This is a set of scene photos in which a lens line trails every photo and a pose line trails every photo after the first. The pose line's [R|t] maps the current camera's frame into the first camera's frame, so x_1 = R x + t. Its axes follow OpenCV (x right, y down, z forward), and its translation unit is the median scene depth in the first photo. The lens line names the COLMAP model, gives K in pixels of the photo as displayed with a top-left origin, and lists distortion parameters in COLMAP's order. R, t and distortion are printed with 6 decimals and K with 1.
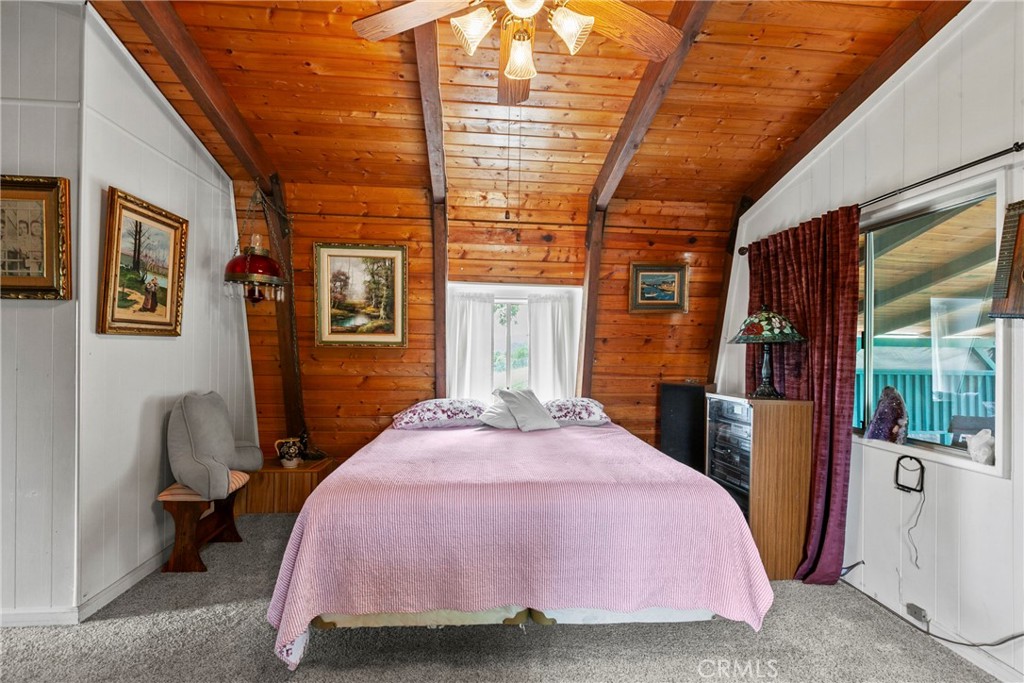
lens RADIAL K [[461.2, 0, 511.1], [0, 461.2, 340.4], [0, 0, 1]] dist [0.002828, -0.000469]
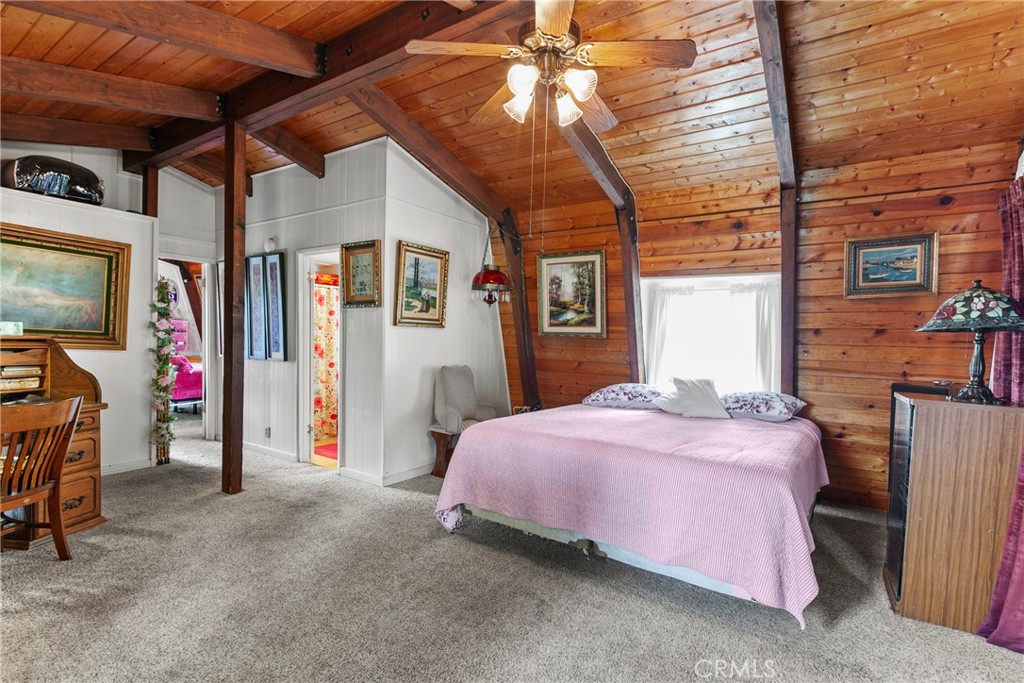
lens RADIAL K [[461.2, 0, 517.6], [0, 461.2, 343.9], [0, 0, 1]] dist [0.002828, -0.000469]
pose [[0.791355, 0.013240, -0.611214, 0.334873], [-0.004703, 0.999868, 0.015569, 0.015399], [0.611339, -0.009446, 0.791312, -0.056225]]
